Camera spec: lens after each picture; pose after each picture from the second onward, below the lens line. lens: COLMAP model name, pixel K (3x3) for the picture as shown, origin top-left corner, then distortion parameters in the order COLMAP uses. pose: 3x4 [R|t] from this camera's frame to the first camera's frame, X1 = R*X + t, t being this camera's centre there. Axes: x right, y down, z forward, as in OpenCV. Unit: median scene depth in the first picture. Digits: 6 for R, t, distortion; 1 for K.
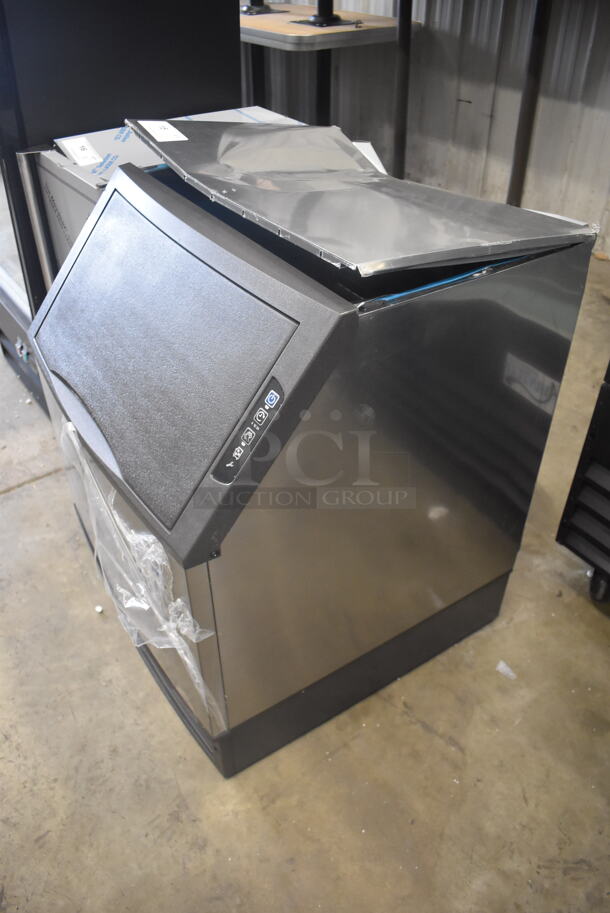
lens RADIAL K [[707.9, 0, 305.0], [0, 707.9, 456.5], [0, 0, 1]] dist [-0.097607, 0.015034]
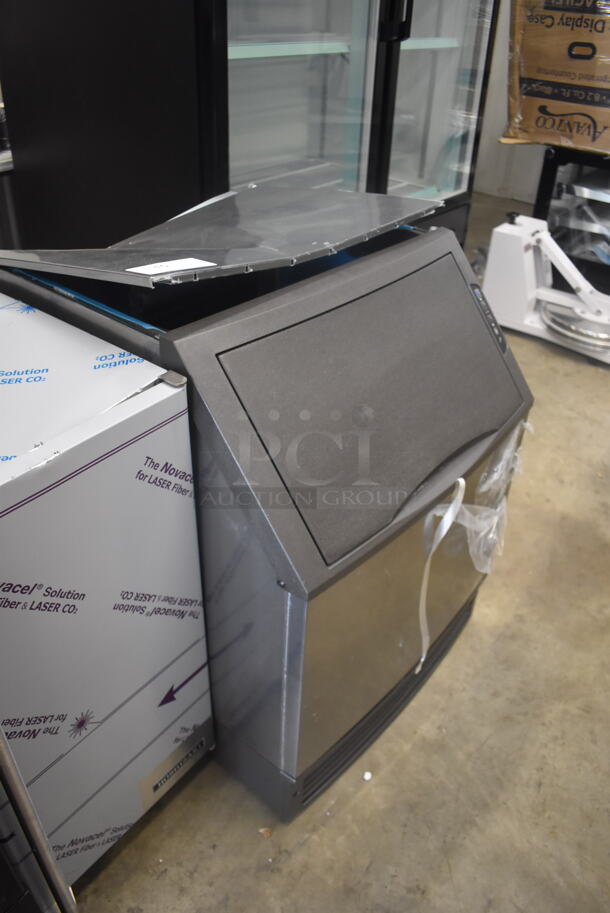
lens RADIAL K [[707.9, 0, 305.0], [0, 707.9, 456.5], [0, 0, 1]] dist [-0.097607, 0.015034]
pose [[-0.299885, -0.547016, 0.781564, -0.850134], [0.566894, 0.556743, 0.607181, -0.658175], [-0.767268, 0.625148, 0.143141, 0.815461]]
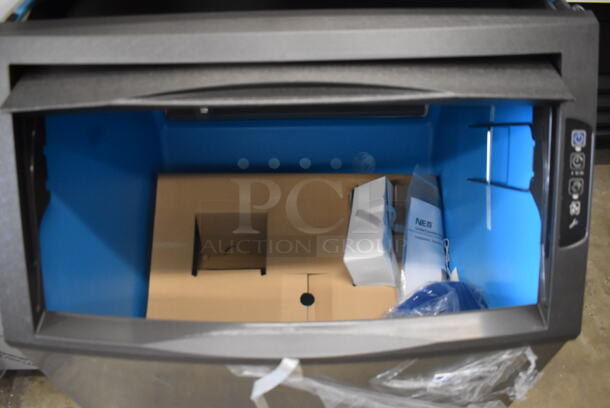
lens RADIAL K [[473.0, 0, 305.0], [0, 473.0, 204.0], [0, 0, 1]] dist [-0.097607, 0.015034]
pose [[0.542230, -0.632546, 0.553057, -0.396102], [0.541868, 0.766307, 0.345185, -0.263090], [-0.642156, 0.112514, 0.758272, 0.492575]]
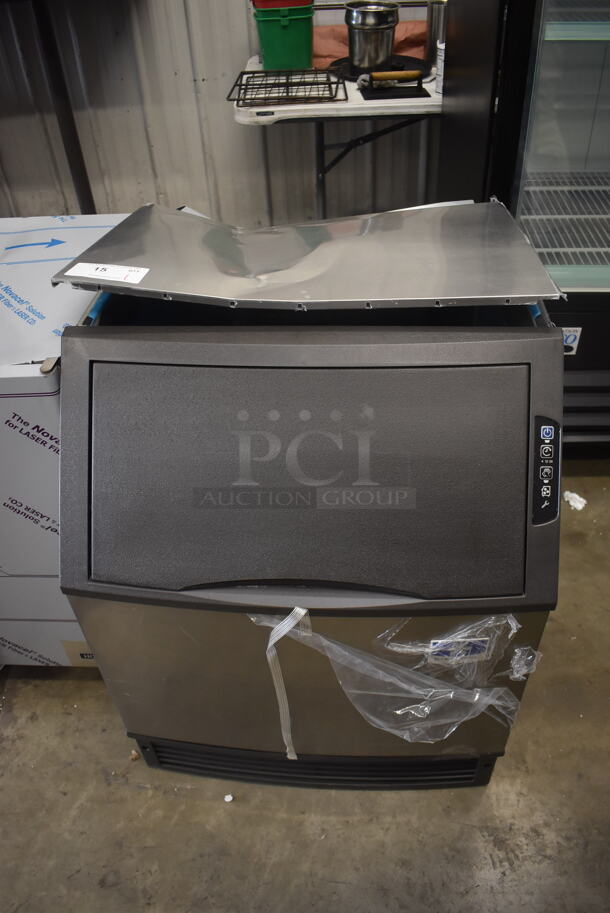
lens RADIAL K [[707.9, 0, 305.0], [0, 707.9, 456.5], [0, 0, 1]] dist [-0.097607, 0.015034]
pose [[0.607842, -0.544453, 0.578013, -0.591666], [0.532817, 0.819377, 0.211490, -0.307396], [-0.588756, 0.179422, 0.788146, 0.224765]]
